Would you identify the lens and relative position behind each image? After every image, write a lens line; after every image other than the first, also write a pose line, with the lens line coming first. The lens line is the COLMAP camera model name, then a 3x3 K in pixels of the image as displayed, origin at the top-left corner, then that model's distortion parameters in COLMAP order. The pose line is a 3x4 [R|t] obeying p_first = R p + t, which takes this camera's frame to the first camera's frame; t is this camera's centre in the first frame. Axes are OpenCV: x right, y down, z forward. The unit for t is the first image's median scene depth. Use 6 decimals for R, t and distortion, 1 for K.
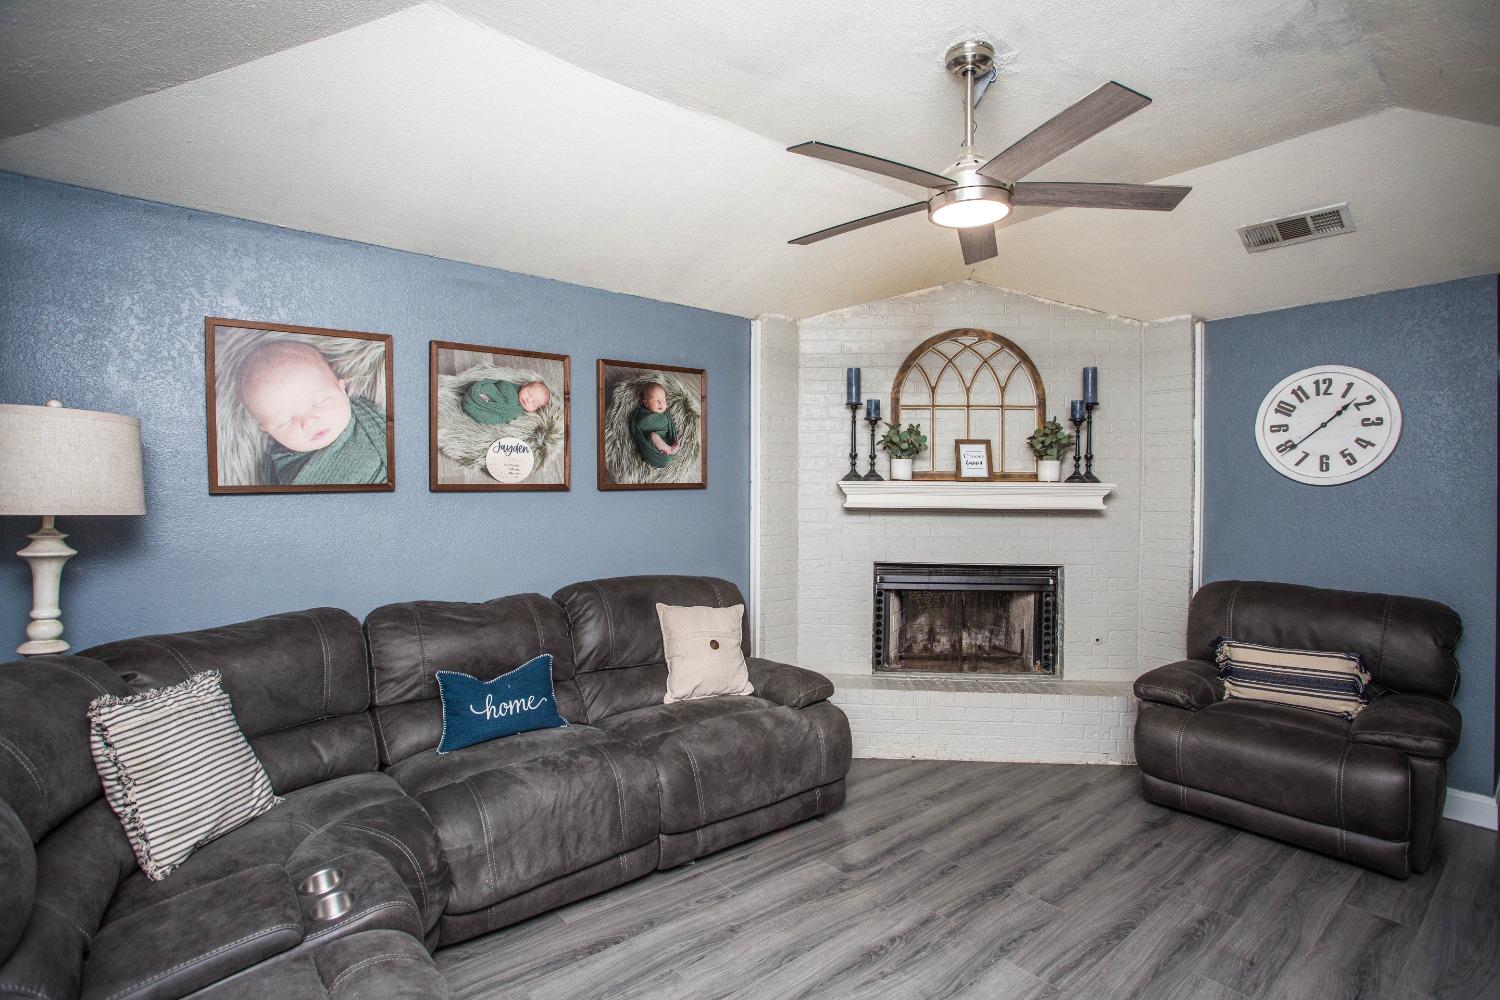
lens RADIAL K [[732.2, 0, 748.8], [0, 732.2, 493.9], [0, 0, 1]] dist [-0.084075, 0.033936]
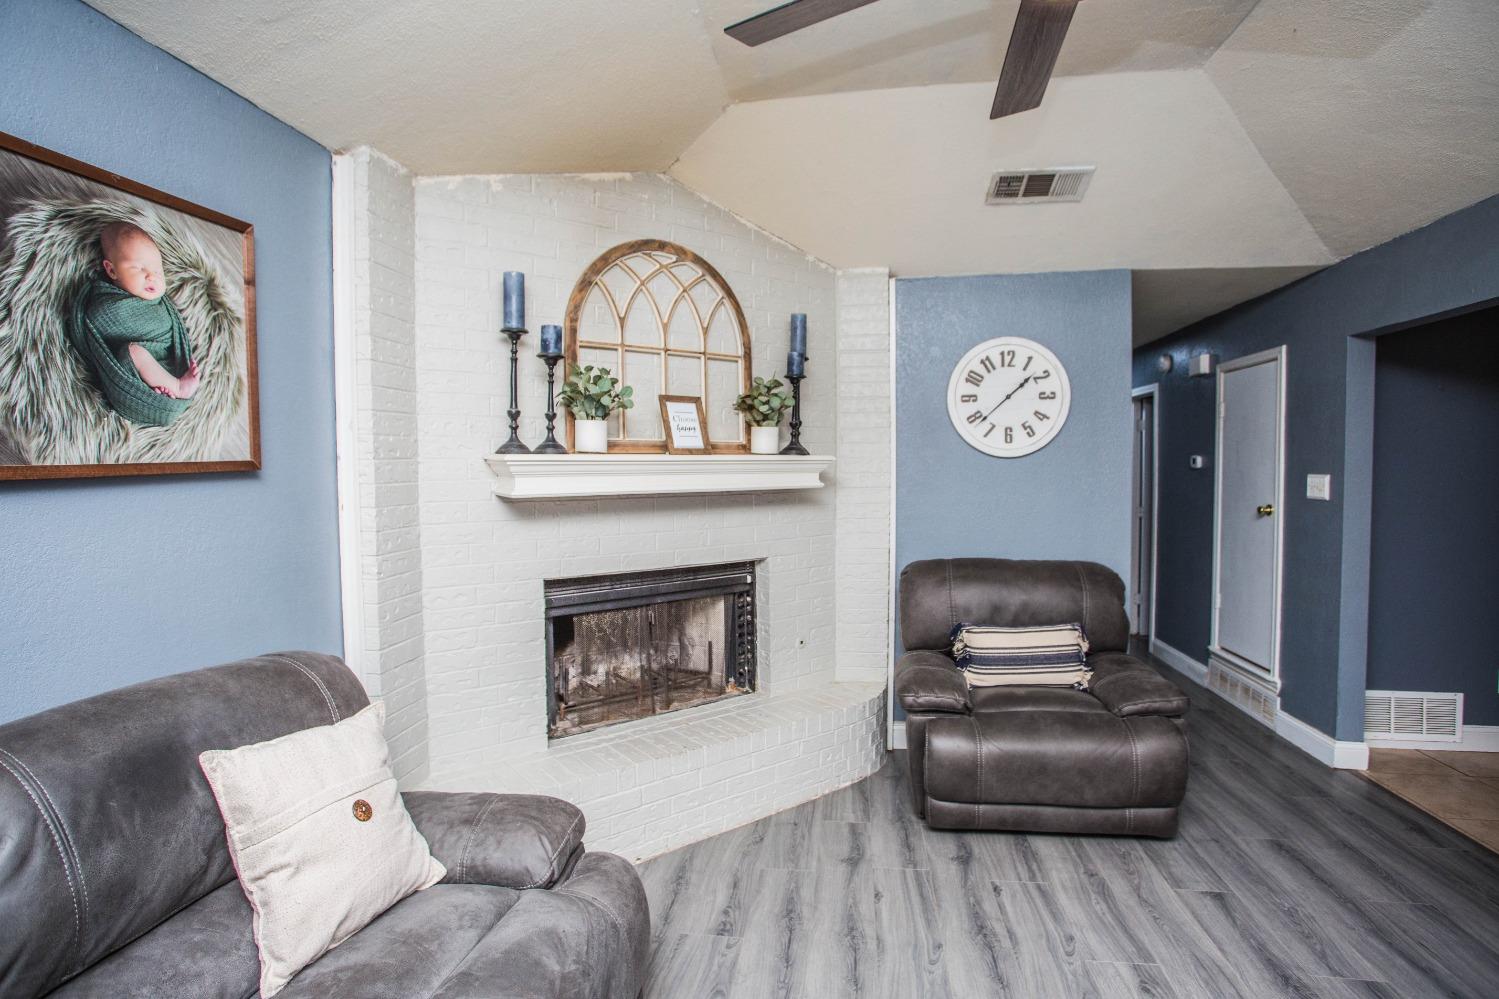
lens RADIAL K [[731.7, 0, 748.3], [0, 731.7, 493.4], [0, 0, 1]] dist [-0.084075, 0.033936]
pose [[0.735771, -0.038718, 0.676123, -0.150773], [0.015229, 0.999058, 0.040638, -0.007735], [-0.677060, -0.019604, 0.735667, 0.472279]]
